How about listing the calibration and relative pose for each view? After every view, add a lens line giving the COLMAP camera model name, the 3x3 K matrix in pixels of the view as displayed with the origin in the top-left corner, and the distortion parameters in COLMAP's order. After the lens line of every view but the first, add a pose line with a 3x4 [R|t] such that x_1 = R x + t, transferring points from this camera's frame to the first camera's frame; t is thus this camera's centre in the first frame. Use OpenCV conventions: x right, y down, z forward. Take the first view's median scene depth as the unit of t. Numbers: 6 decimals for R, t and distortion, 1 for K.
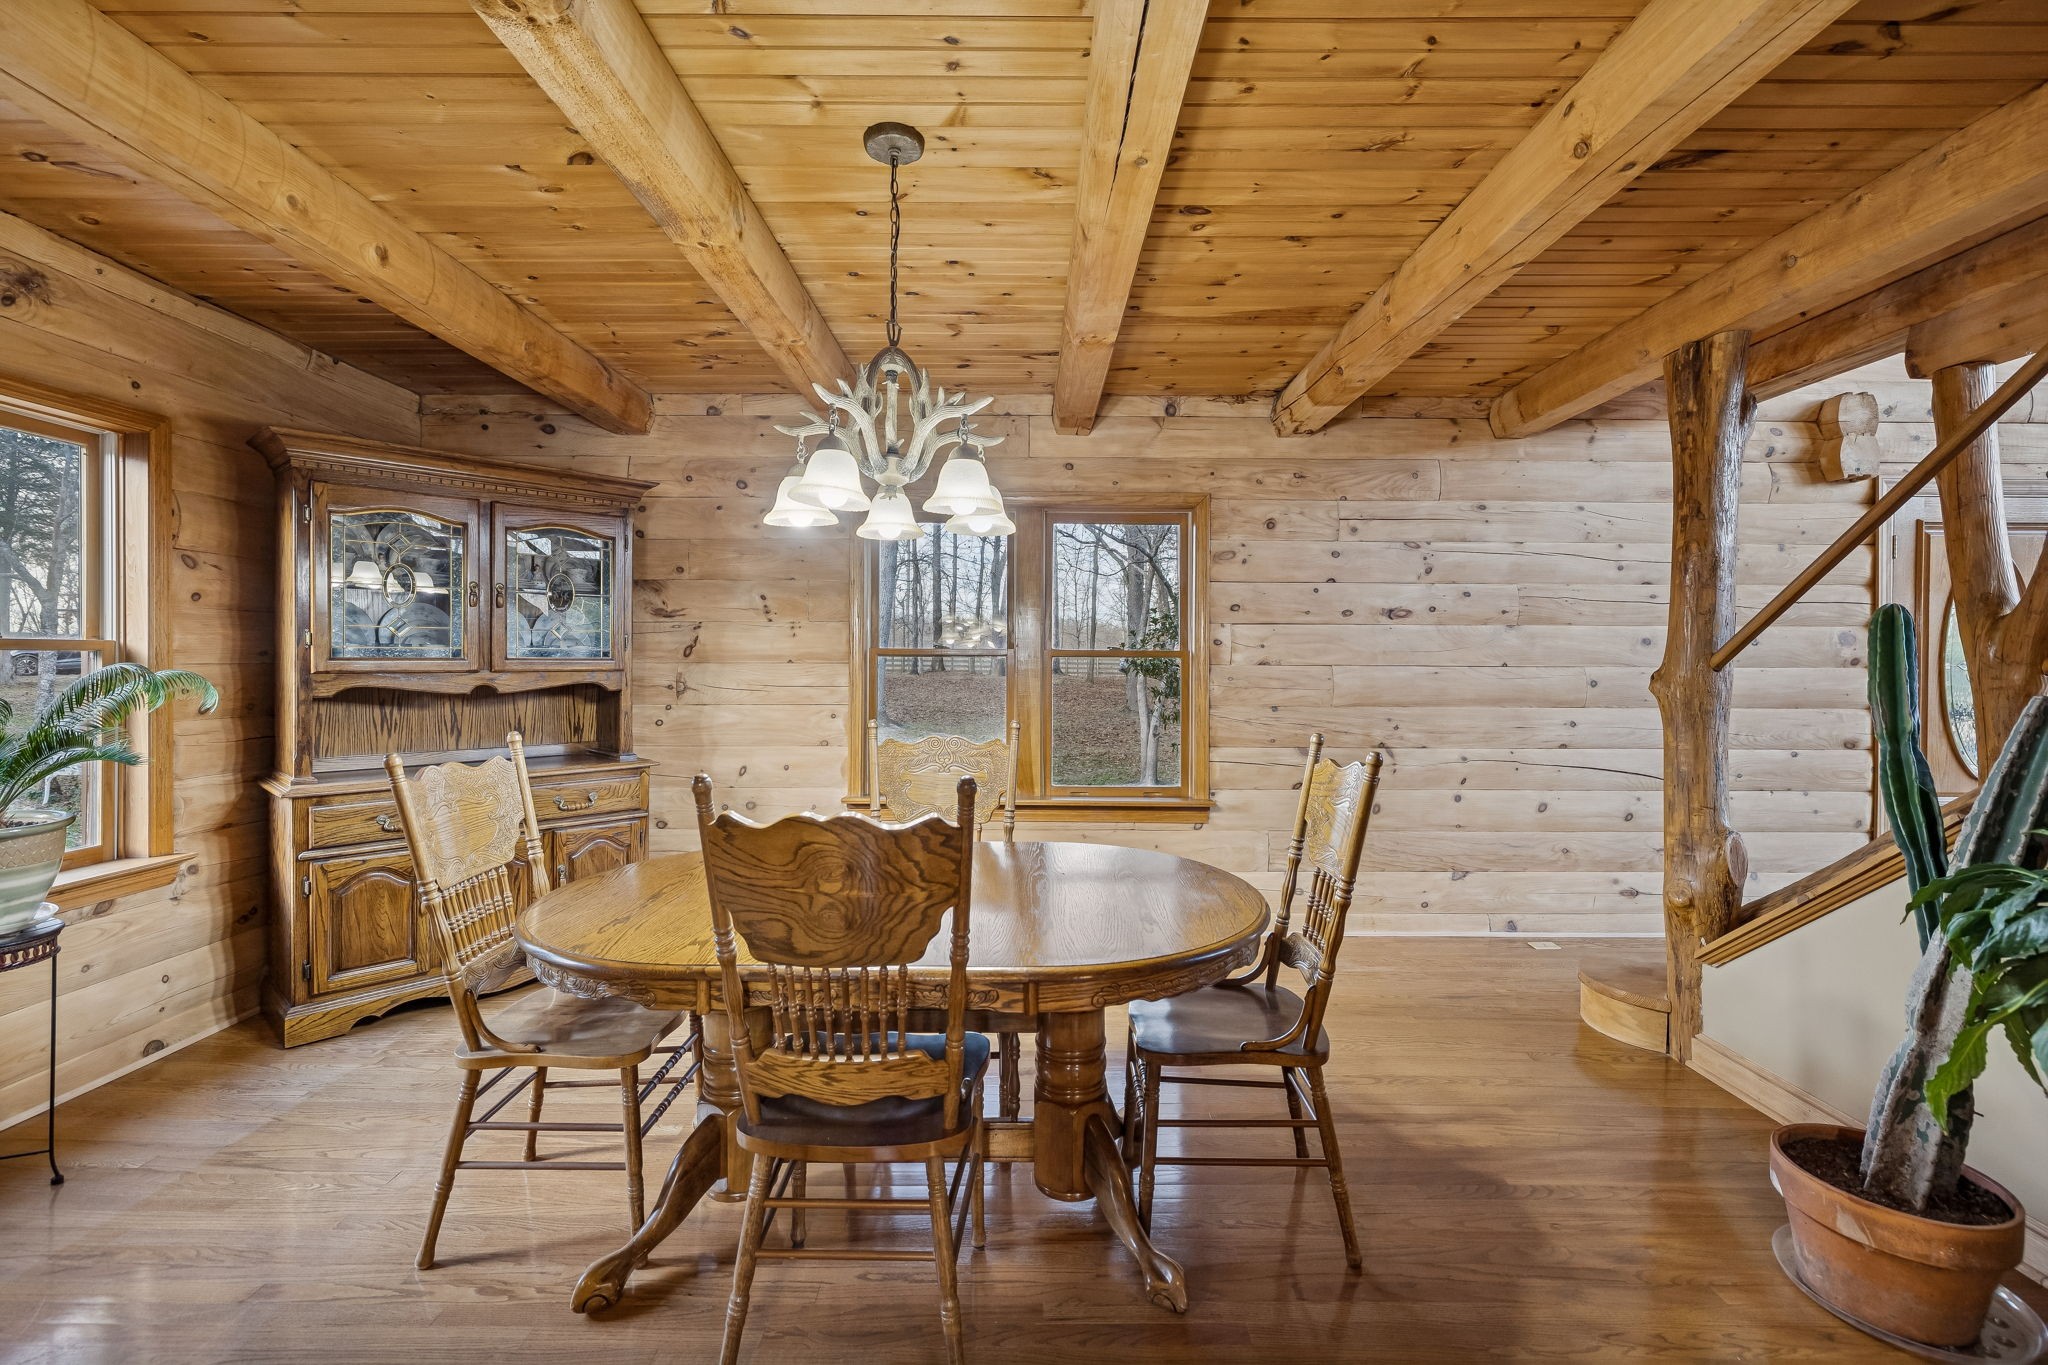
lens RADIAL K [[898.2, 0, 1028.5], [0, 898.2, 643.9], [0, 0, 1]] dist [-0.002493, 0.000519]
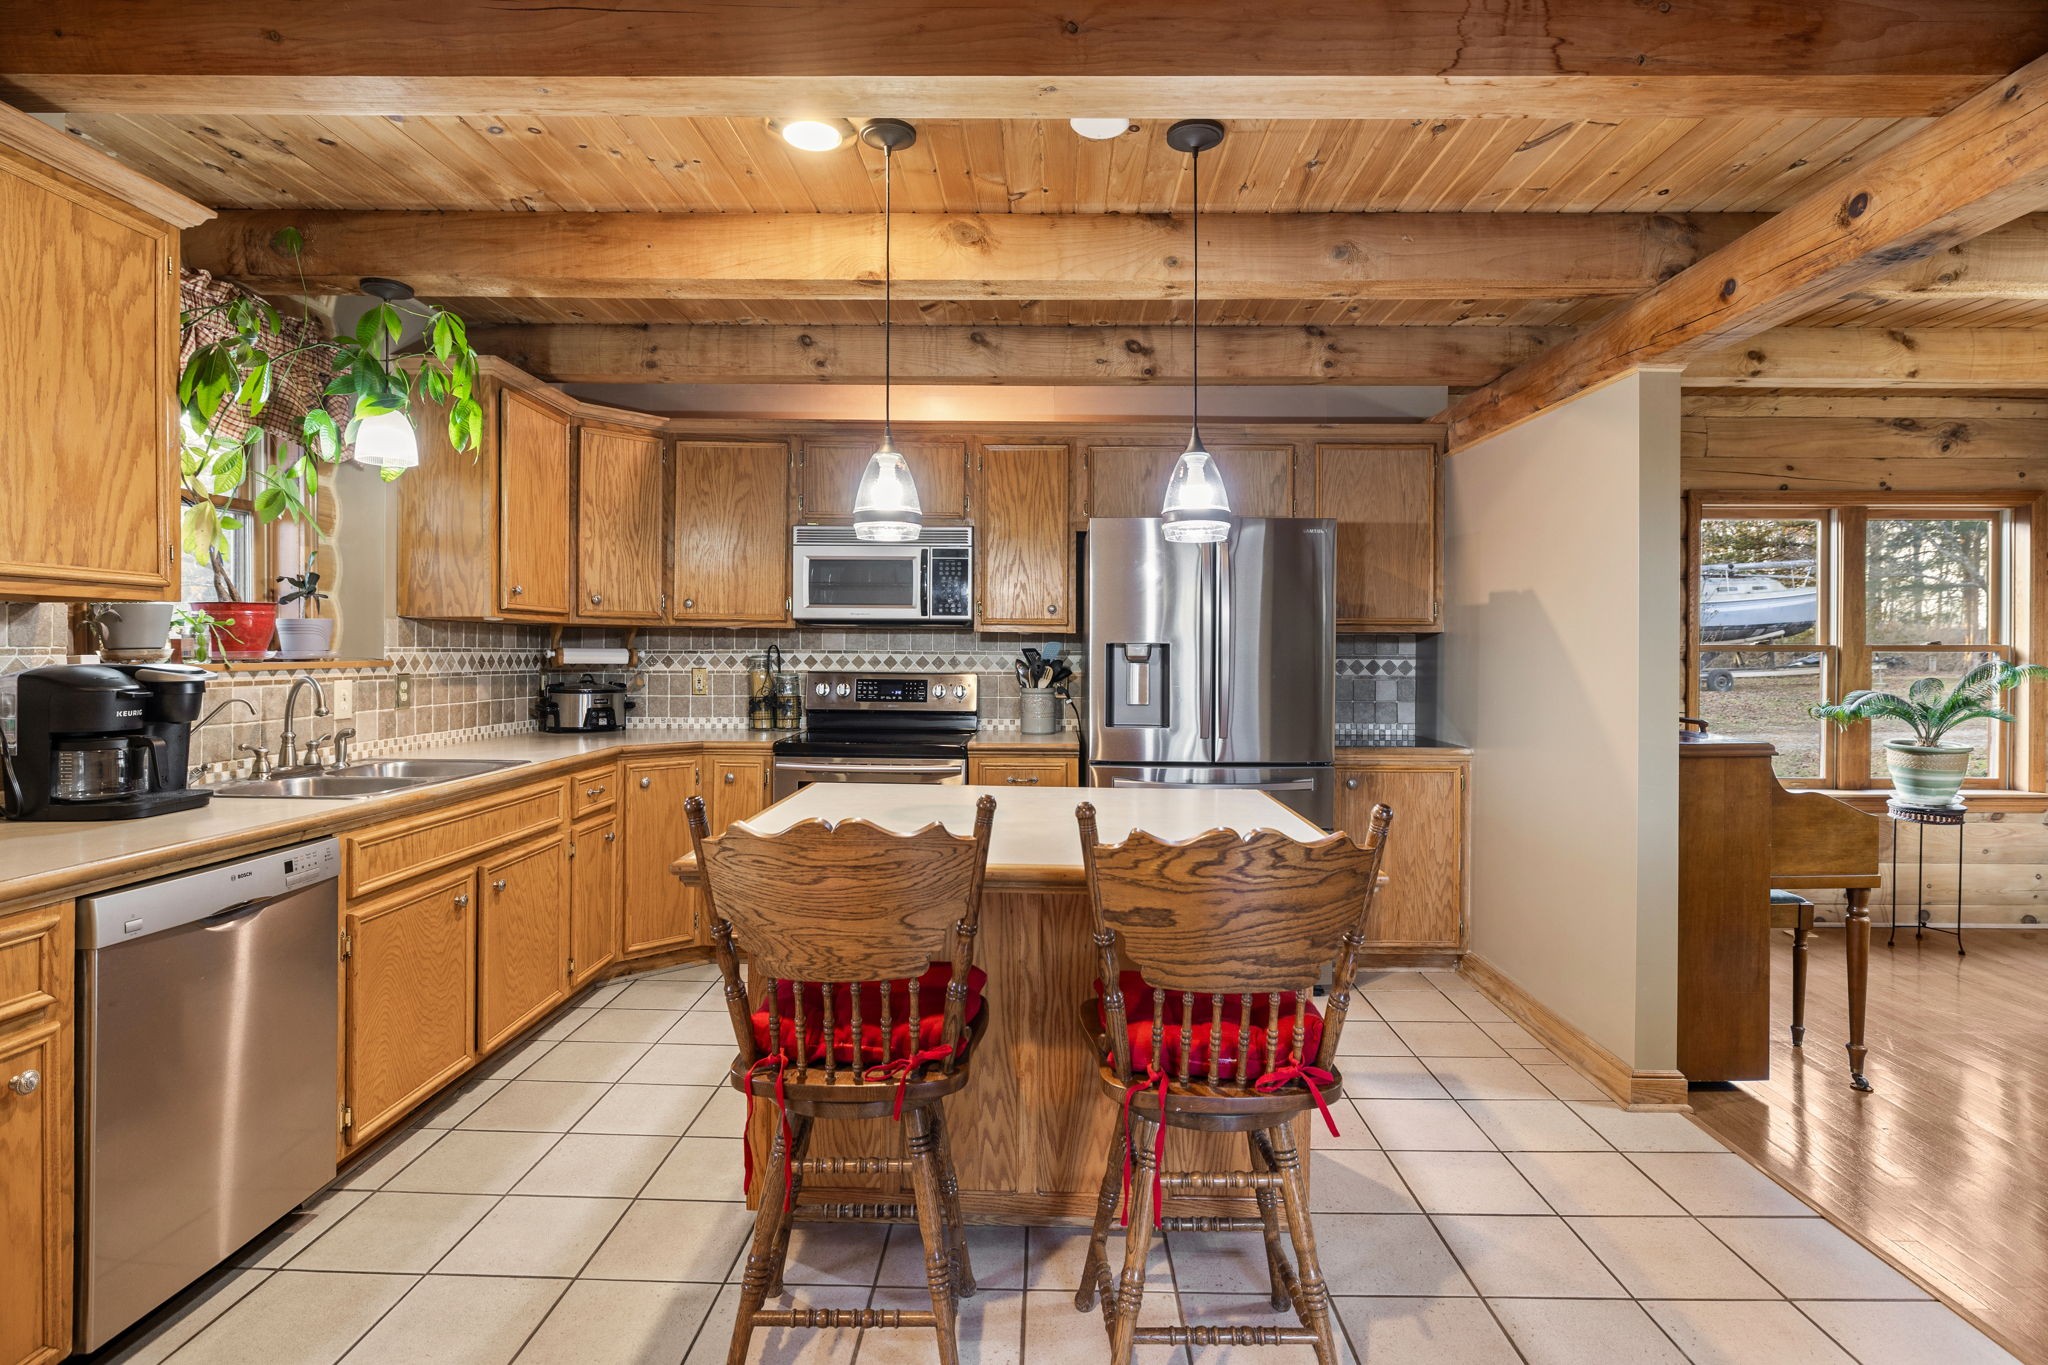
lens RADIAL K [[1046.8, 0, 1021.3], [0, 1046.8, 687.3], [0, 0, 1]] dist [-0.002535, 0.001035]
pose [[-0.027174, 0.031204, -0.999144, 0.741520], [0.016037, 0.999398, 0.030776, -0.012814], [0.999502, -0.015187, -0.027658, -0.579013]]
